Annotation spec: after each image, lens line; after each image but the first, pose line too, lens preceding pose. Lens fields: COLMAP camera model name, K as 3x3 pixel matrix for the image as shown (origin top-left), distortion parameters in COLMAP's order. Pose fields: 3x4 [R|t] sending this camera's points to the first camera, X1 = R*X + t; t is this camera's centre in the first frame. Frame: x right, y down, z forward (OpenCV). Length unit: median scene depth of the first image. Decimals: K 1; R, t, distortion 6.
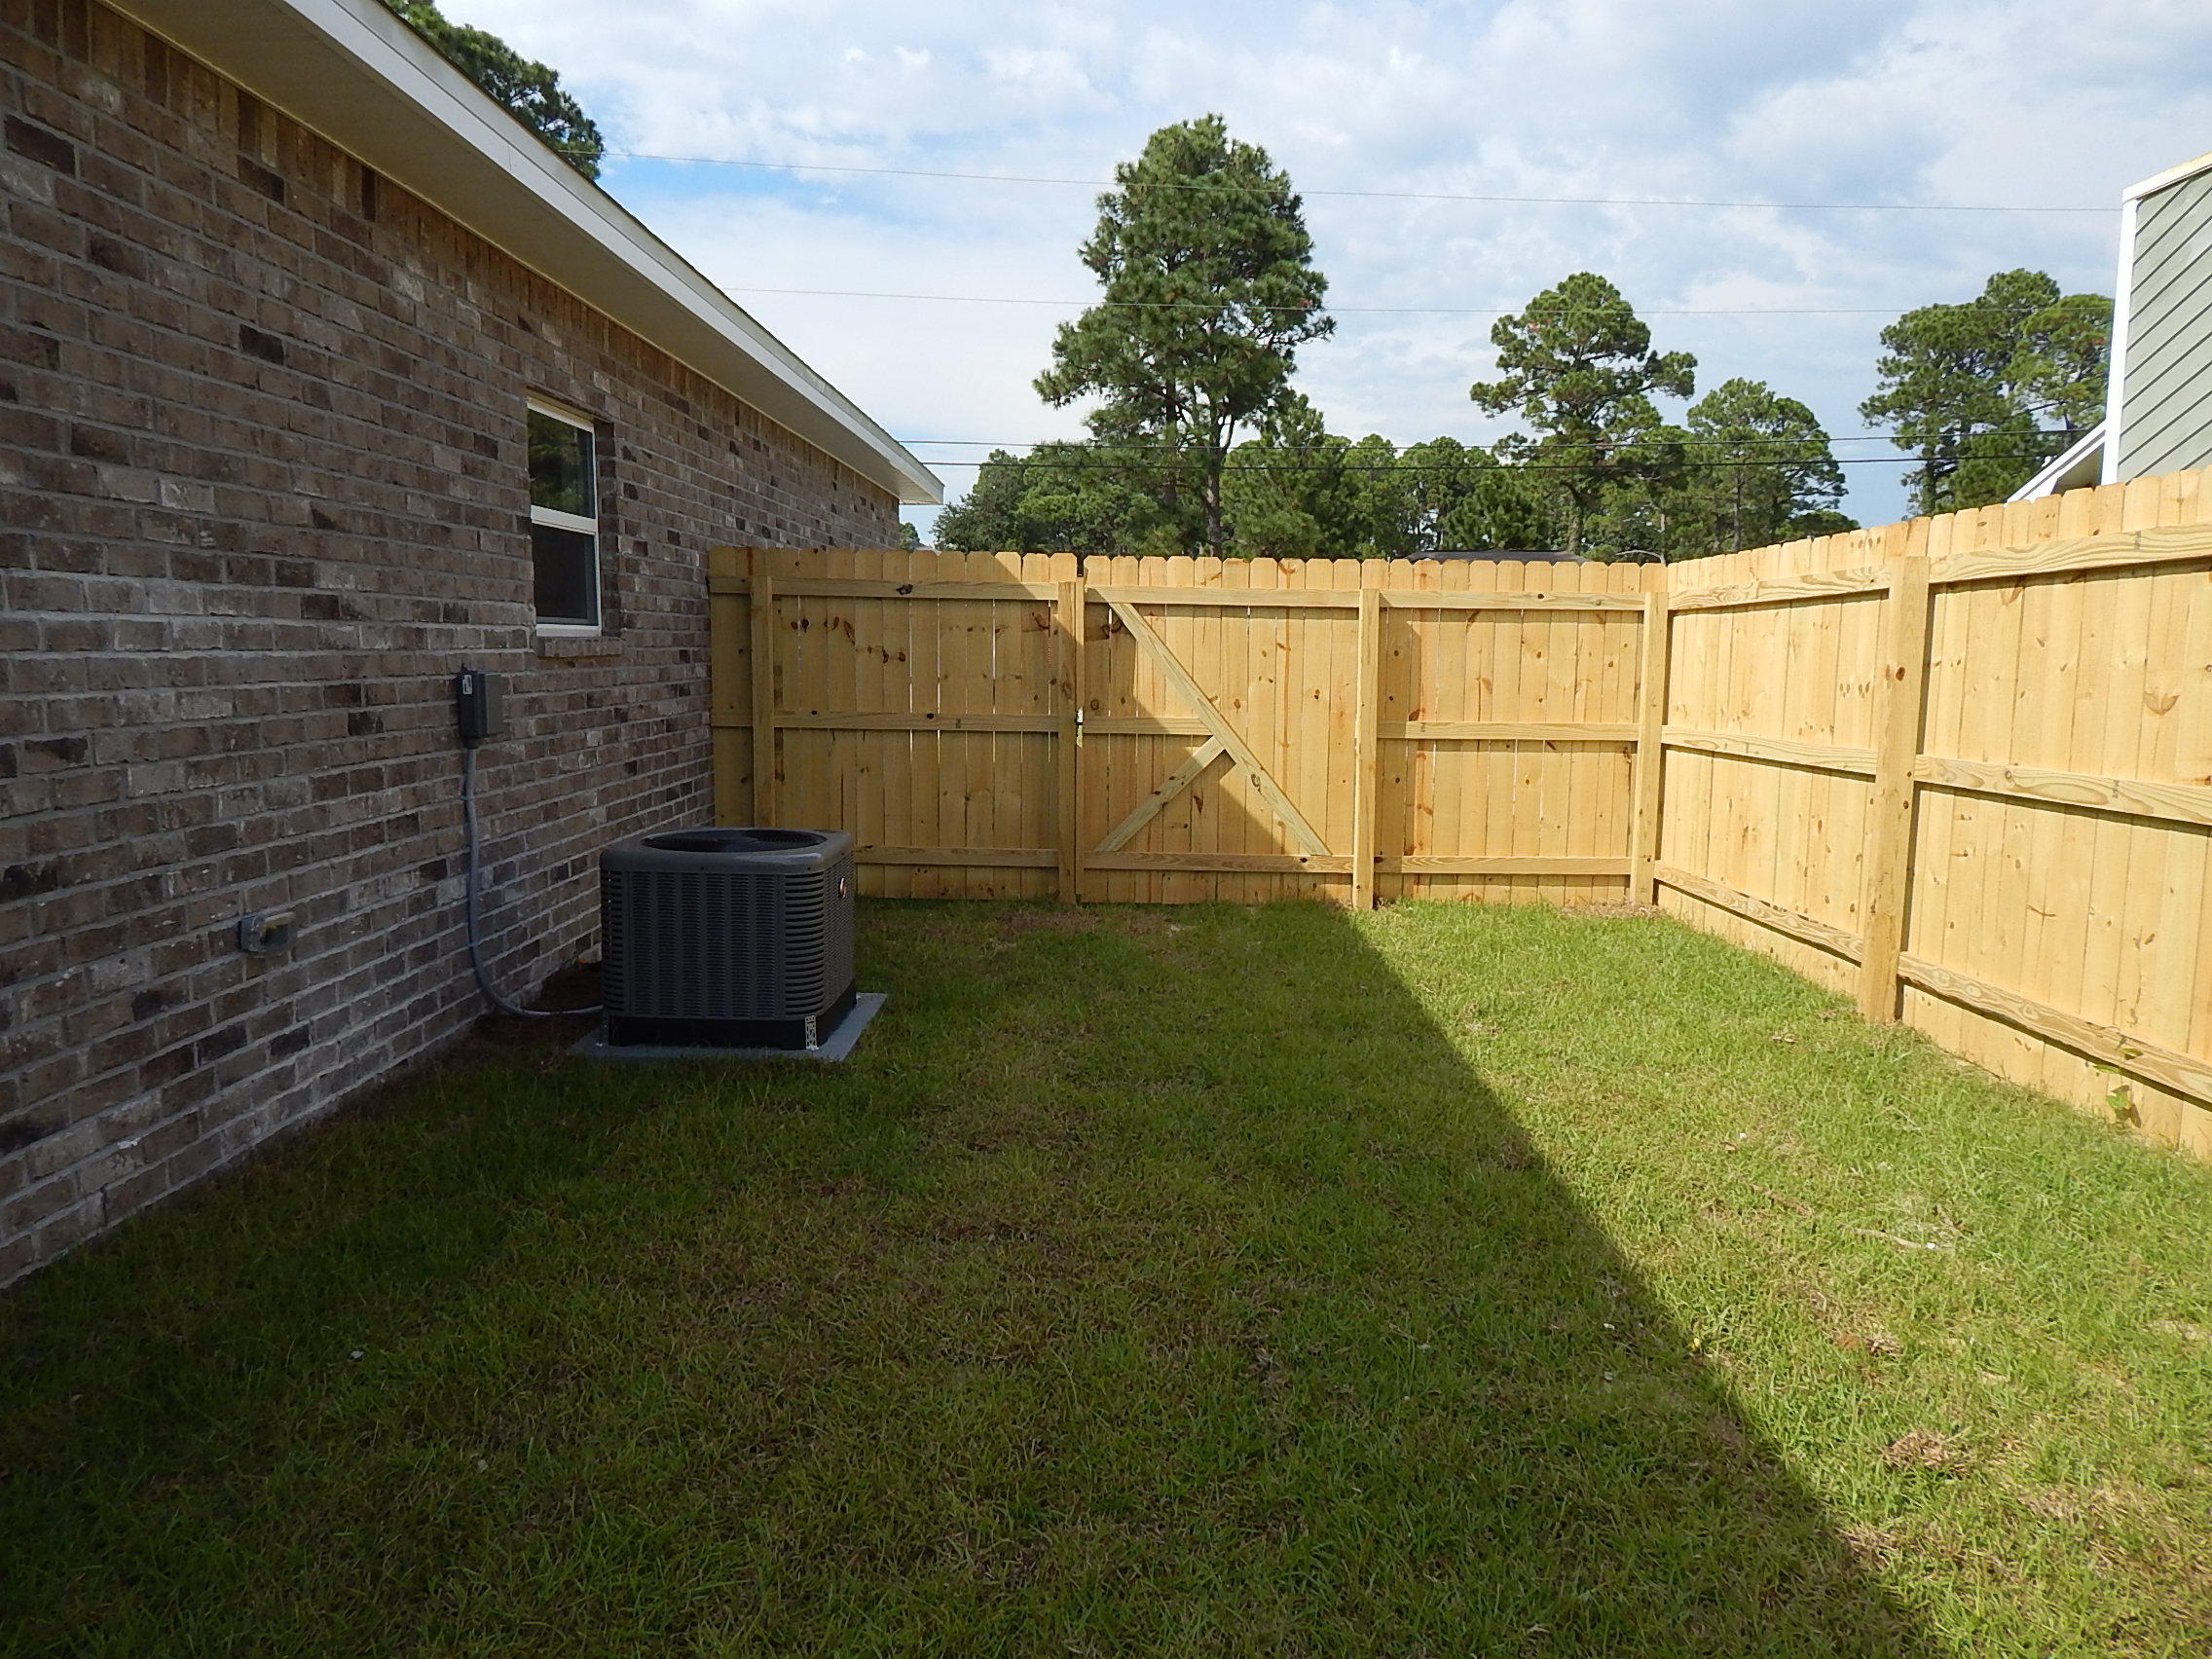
lens RADIAL K [[1453.6, 0, 1106.0], [0, 1453.6, 829.5], [0, 0, 1]] dist [-0.002633, -0.007239]
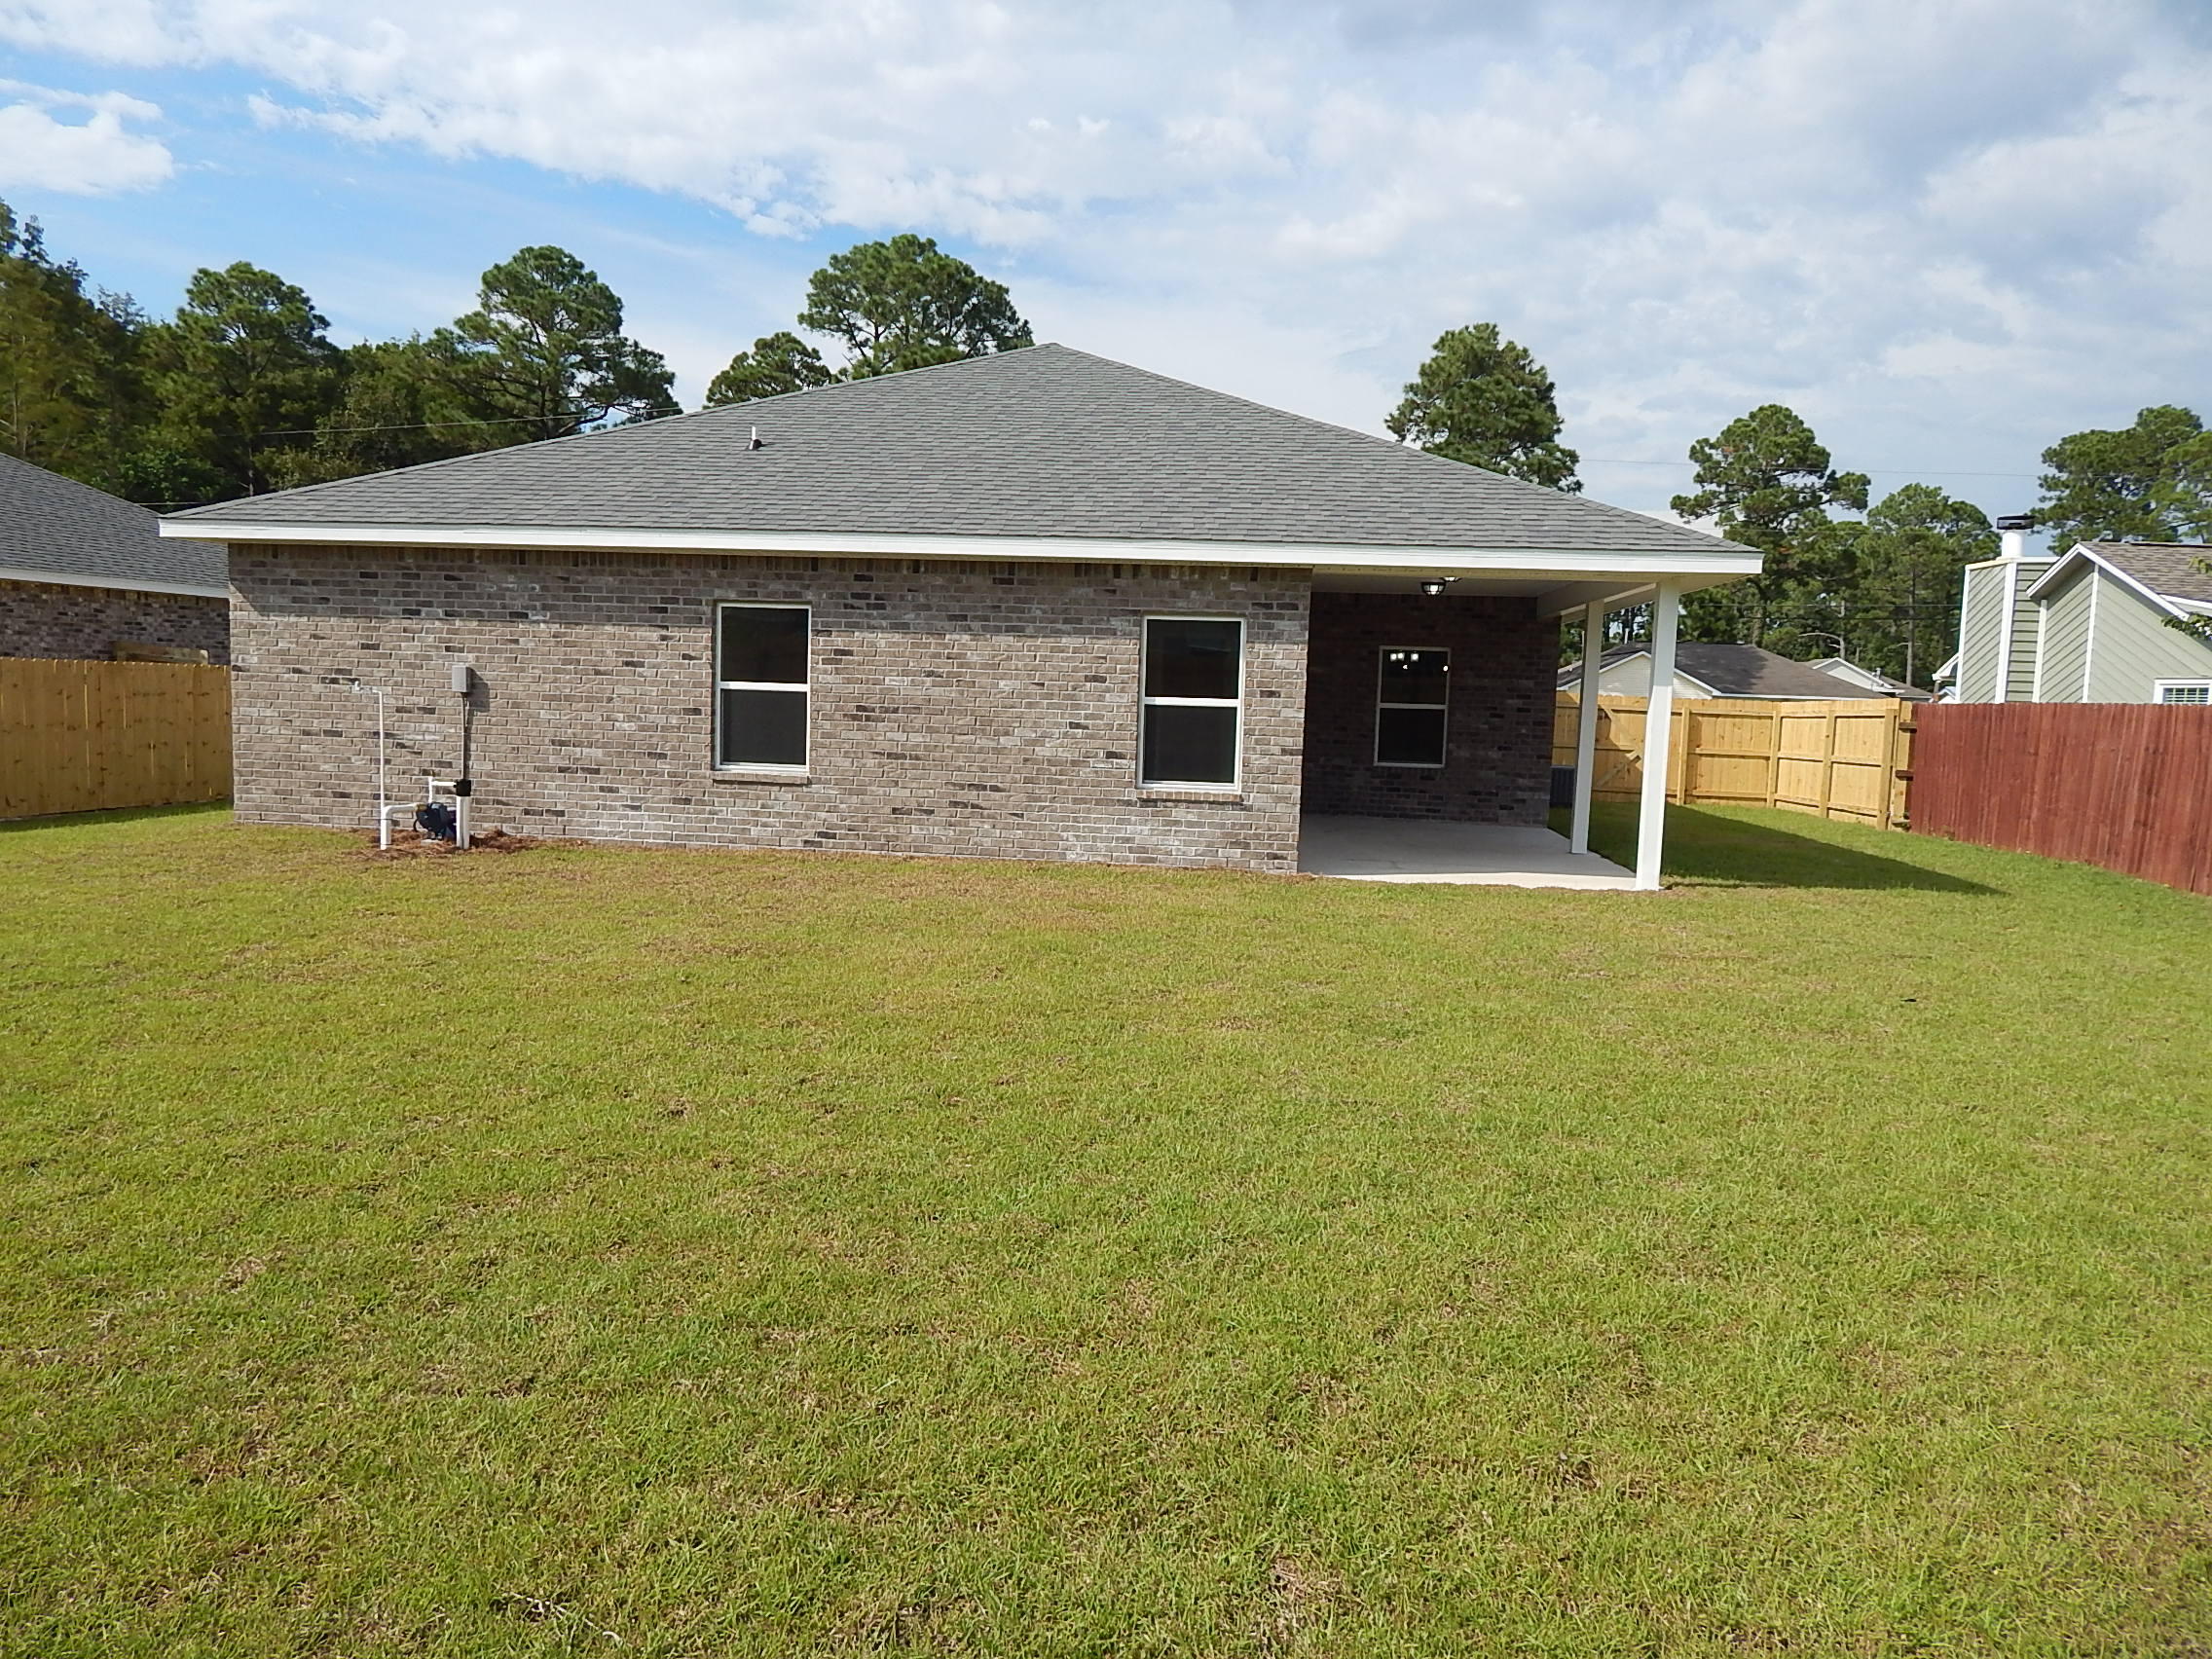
lens RADIAL K [[1483.7, 0, 1043.6], [0, 1483.7, 808.2], [0, 0, 1]] dist [-0.031296, -0.003926]
pose [[0.989819, 0.040061, -0.136580, -0.074300], [-0.046825, 0.997812, -0.046678, 0.025461], [0.134411, 0.052598, 0.989529, -0.223775]]
